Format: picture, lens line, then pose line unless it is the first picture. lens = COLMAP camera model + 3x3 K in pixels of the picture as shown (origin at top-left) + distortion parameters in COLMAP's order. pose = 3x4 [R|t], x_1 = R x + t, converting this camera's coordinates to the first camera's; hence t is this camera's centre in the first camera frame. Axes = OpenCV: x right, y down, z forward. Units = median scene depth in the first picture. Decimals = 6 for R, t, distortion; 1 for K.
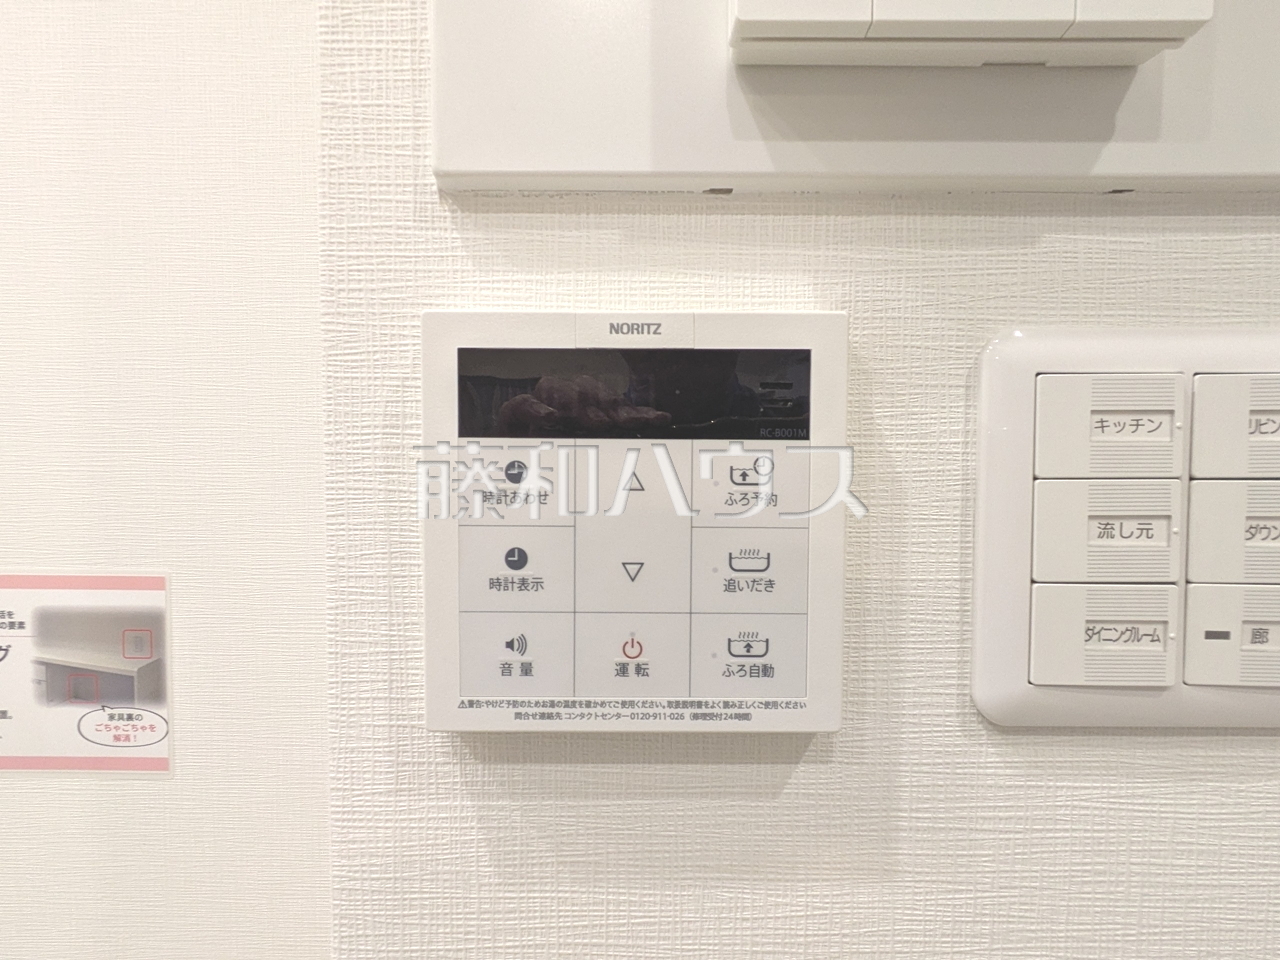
lens RADIAL K [[682.6, 0, 633.9], [0, 682.6, 477.8], [0, 0, 1]] dist [0.001724, 0.000701]
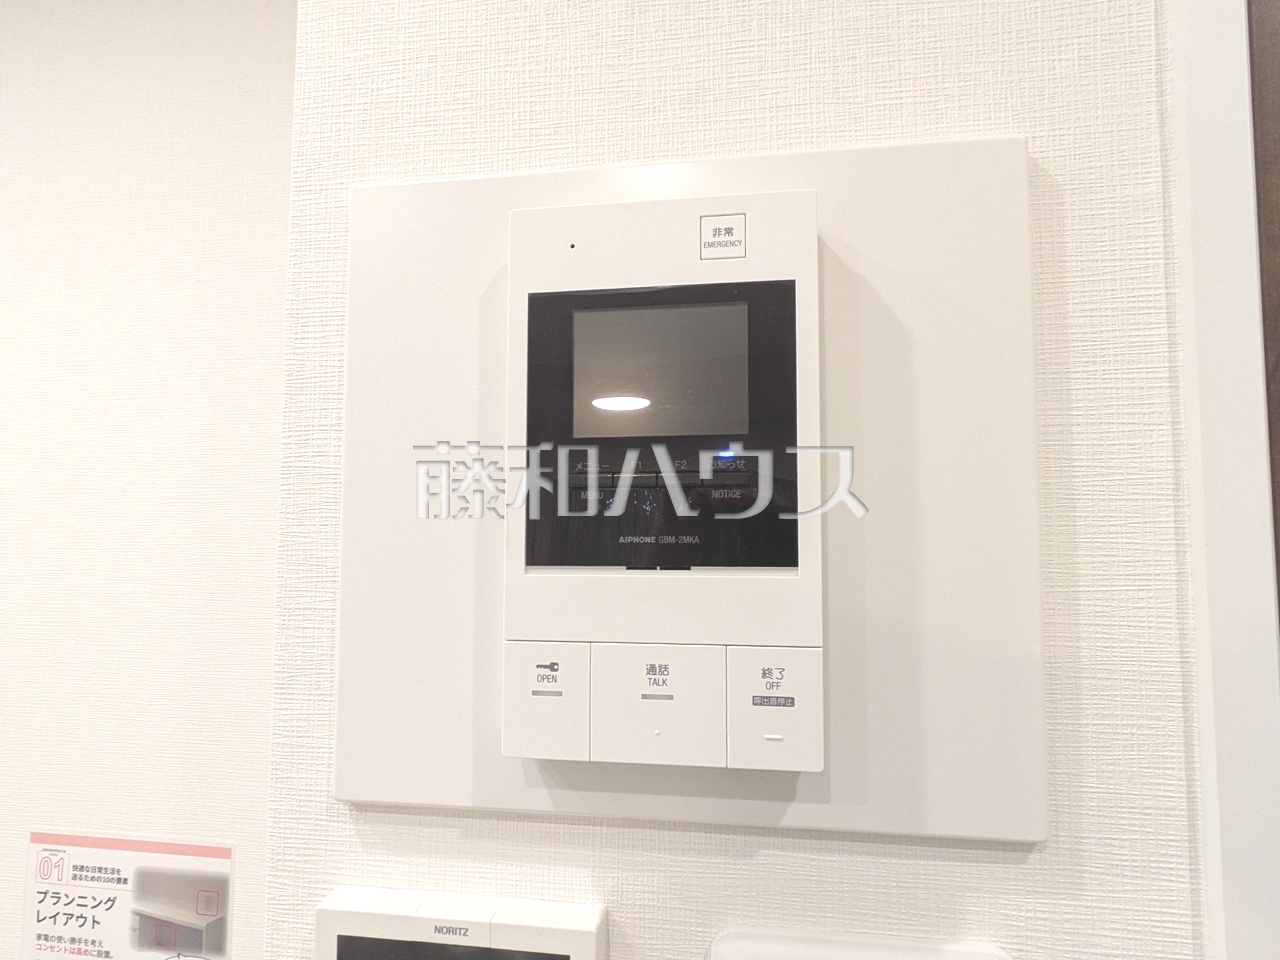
lens RADIAL K [[682.6, 0, 646.2], [0, 682.6, 481.7], [0, 0, 1]] dist [0.001724, 0.000701]
pose [[0.989763, -0.010370, -0.142342, 0.579014], [-0.004489, 0.994601, -0.103676, -0.938493], [0.142648, 0.103254, 0.984373, -0.431063]]
